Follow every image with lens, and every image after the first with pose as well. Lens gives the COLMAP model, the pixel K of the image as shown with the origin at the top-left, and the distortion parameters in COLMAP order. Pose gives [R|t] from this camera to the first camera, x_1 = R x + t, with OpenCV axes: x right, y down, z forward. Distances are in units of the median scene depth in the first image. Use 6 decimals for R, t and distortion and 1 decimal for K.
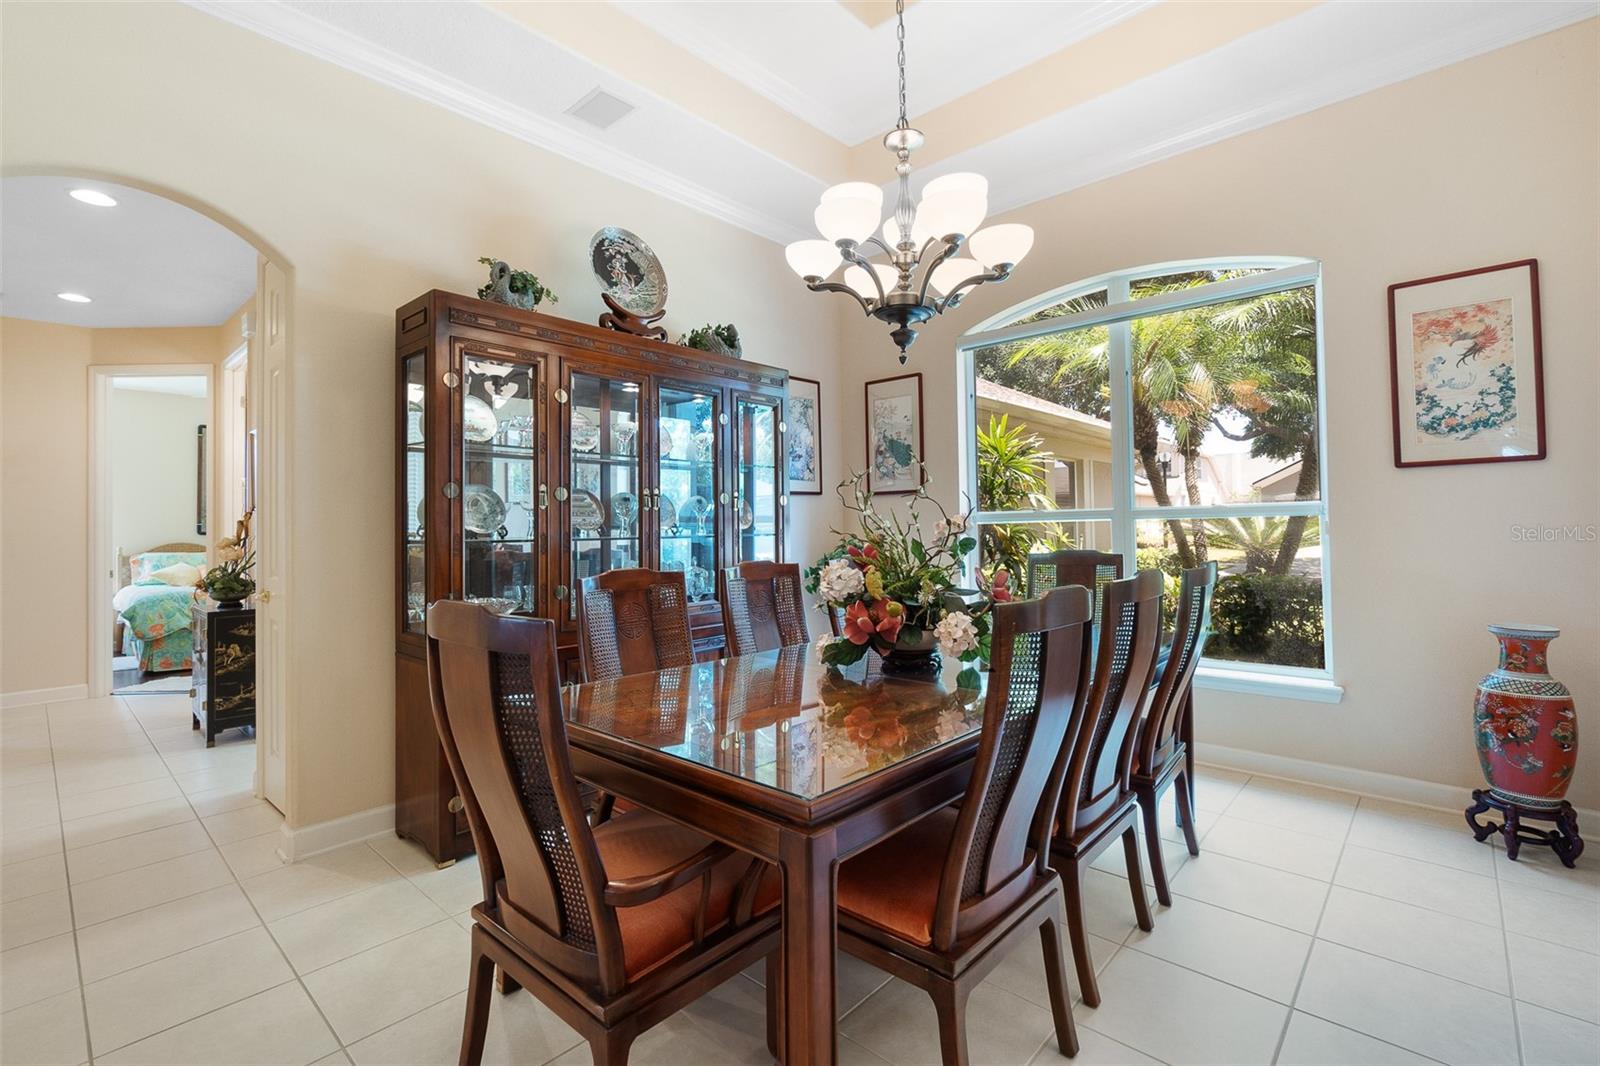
lens RADIAL K [[696.5, 0, 806.9], [0, 696.5, 520.0], [0, 0, 1]] dist [-0.010617, 0.003406]
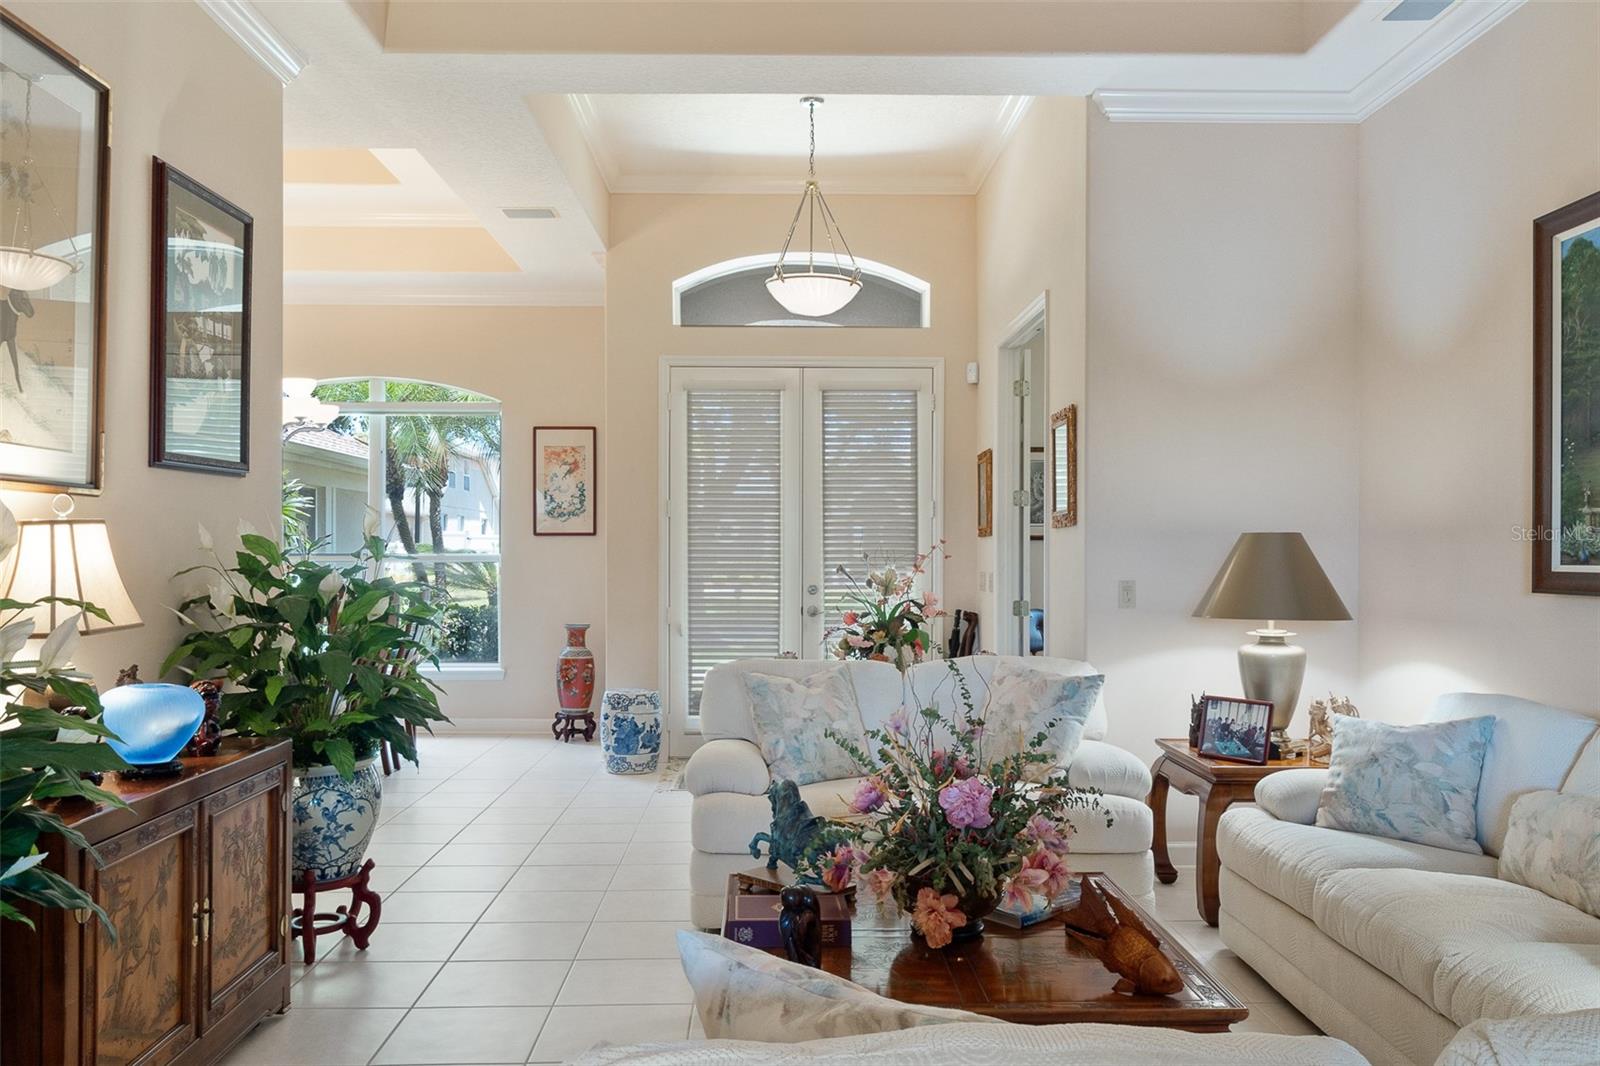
lens RADIAL K [[1264.1, 0, 806.4], [0, 1264.1, 538.1], [0, 0, 1]] dist [0.010689, -0.003209]
pose [[0.720906, 0.026719, 0.692517, -0.857885], [-0.021688, 0.999637, -0.015991, -0.036385], [-0.692693, -0.003491, 0.721224, -1.794516]]
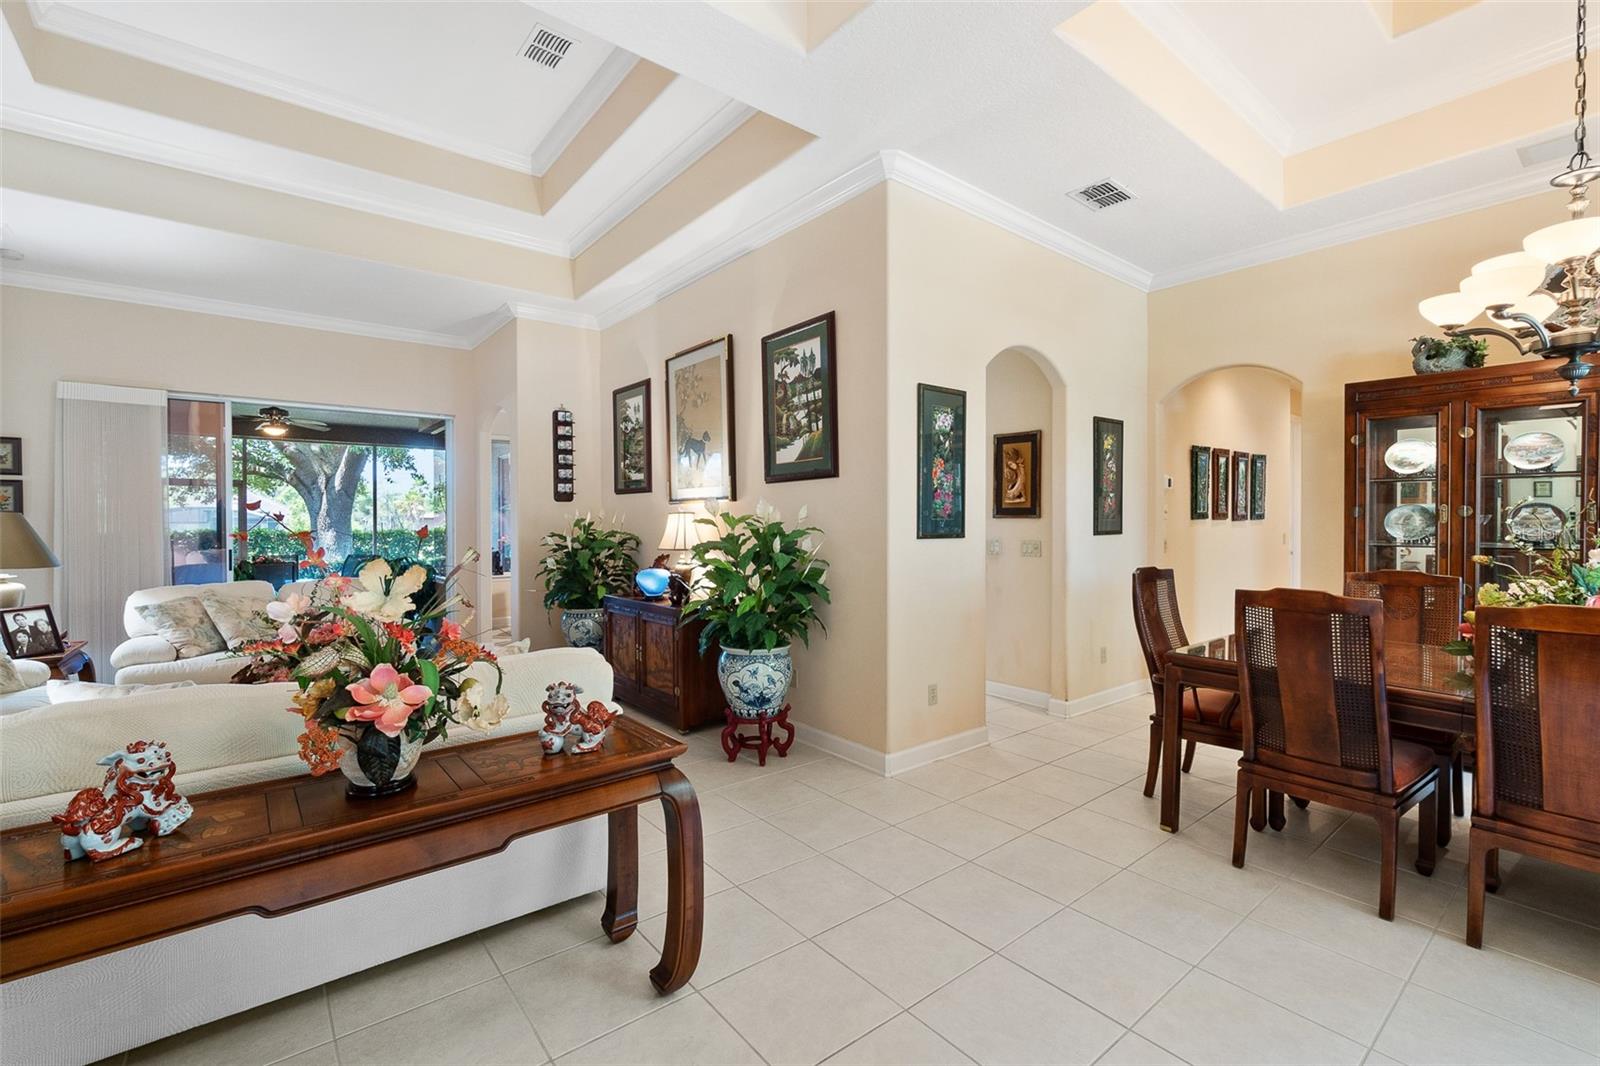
lens RADIAL K [[696.5, 0, 805.7], [0, 696.5, 528.1], [0, 0, 1]] dist [-0.010617, 0.003406]
pose [[-0.143776, 0.024602, -0.989304, 1.144609], [0.012289, 0.999658, 0.023074, -0.054595], [0.989534, -0.008840, -0.144029, 0.003810]]
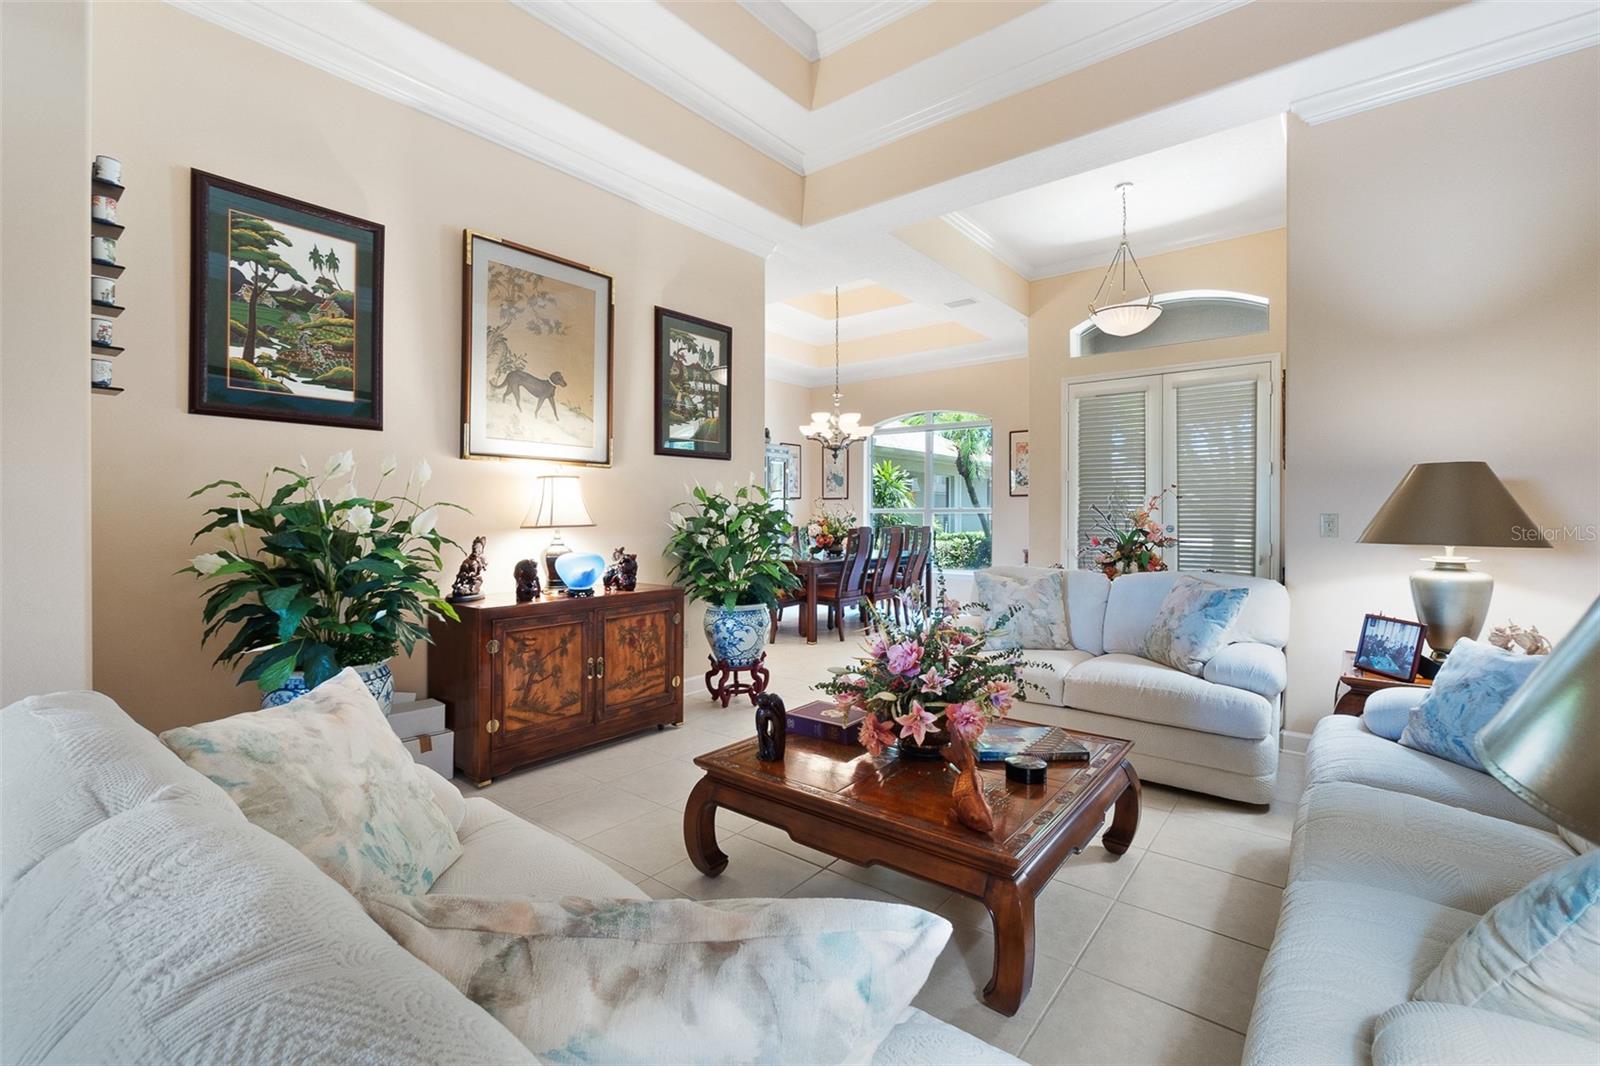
lens RADIAL K [[696.5, 0, 802.2], [0, 696.5, 515.7], [0, 0, 1]] dist [-0.010617, 0.003406]
pose [[0.997740, 0.018963, 0.064462, -0.188820], [-0.019421, 0.999790, 0.006485, 0.000900], [-0.064325, -0.007722, 0.997899, -1.907555]]
